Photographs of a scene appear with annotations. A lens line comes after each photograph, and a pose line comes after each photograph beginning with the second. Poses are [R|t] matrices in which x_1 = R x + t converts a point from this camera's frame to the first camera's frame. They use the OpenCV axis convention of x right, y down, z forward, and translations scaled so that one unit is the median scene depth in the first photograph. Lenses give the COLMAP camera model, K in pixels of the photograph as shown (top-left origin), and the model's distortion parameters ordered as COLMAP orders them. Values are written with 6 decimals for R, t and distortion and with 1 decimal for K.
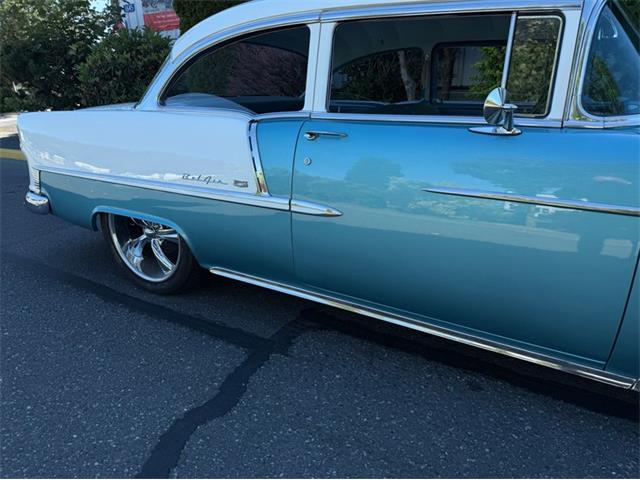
lens RADIAL K [[433.7, 0, 325.4], [0, 433.7, 245.2], [0, 0, 1]] dist [0.029063, -0.018673]
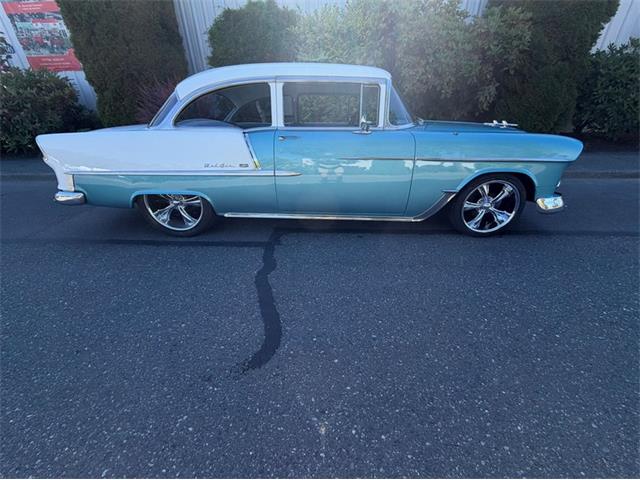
lens RADIAL K [[243.9, 0, 316.6], [0, 243.9, 237.2], [0, 0, 1]] dist [0.000960, 0.000256]
pose [[0.889106, -0.206194, 0.408625, -0.365426], [0.159446, 0.976387, 0.145761, 0.058001], [-0.429031, -0.064443, 0.900988, -0.142020]]
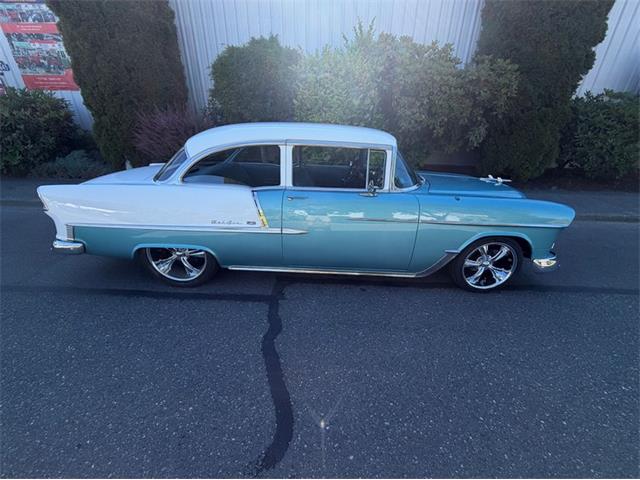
lens RADIAL K [[243.9, 0, 316.5], [0, 243.9, 241.1], [0, 0, 1]] dist [0.000960, 0.000256]
pose [[0.877001, -0.169818, 0.449478, -0.388701], [0.135168, 0.984879, 0.108365, -0.122103], [-0.461084, -0.034281, 0.886694, -0.113000]]
